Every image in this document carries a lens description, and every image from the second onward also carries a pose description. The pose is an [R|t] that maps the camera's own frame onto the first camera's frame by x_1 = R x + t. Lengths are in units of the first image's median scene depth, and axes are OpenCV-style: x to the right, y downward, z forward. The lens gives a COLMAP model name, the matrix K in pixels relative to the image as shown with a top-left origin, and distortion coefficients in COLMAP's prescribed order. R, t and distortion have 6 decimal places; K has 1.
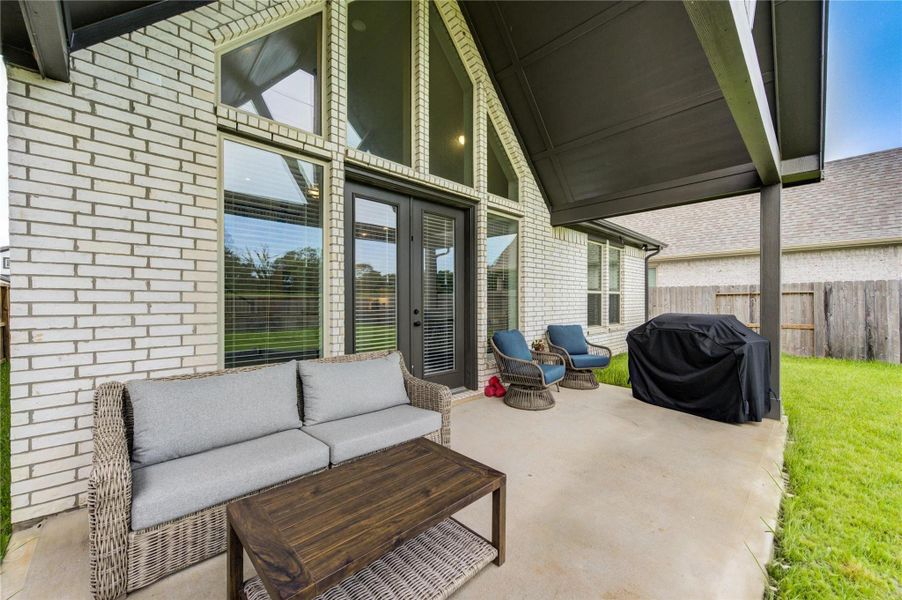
lens RADIAL K [[350.4, 0, 453.0], [0, 350.4, 300.9], [0, 0, 1]] dist [-0.001632, 0.000071]
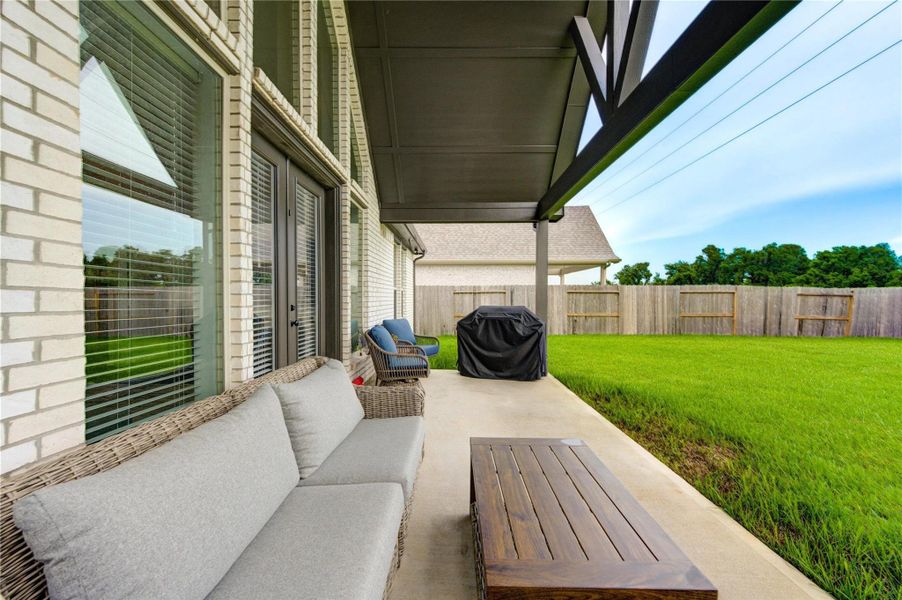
lens RADIAL K [[350.4, 0, 451.4], [0, 350.4, 302.9], [0, 0, 1]] dist [-0.001632, 0.000071]
pose [[0.704146, -0.007283, 0.710018, -0.411090], [-0.002083, 0.999922, 0.012323, 0.009829], [-0.710053, -0.010157, 0.704075, 0.201369]]
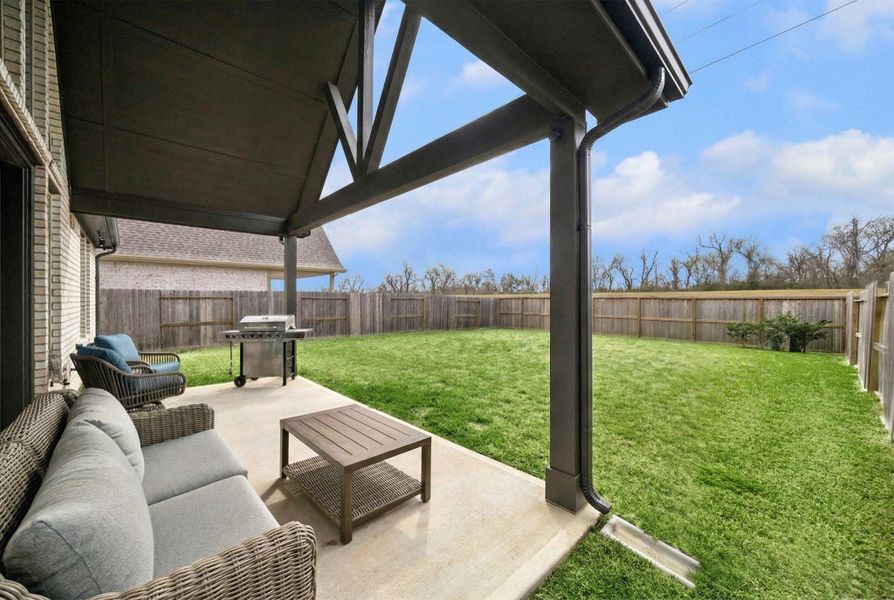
lens RADIAL K [[343.4, 0, 449.8], [0, 343.4, 302.5], [0, 0, 1]] dist [-0.000195, -0.000089]
pose [[0.017198, -0.001635, 0.999851, -0.641821], [-0.002929, 0.999994, 0.001686, -0.021457], [-0.999848, -0.002957, 0.017193, 0.221925]]
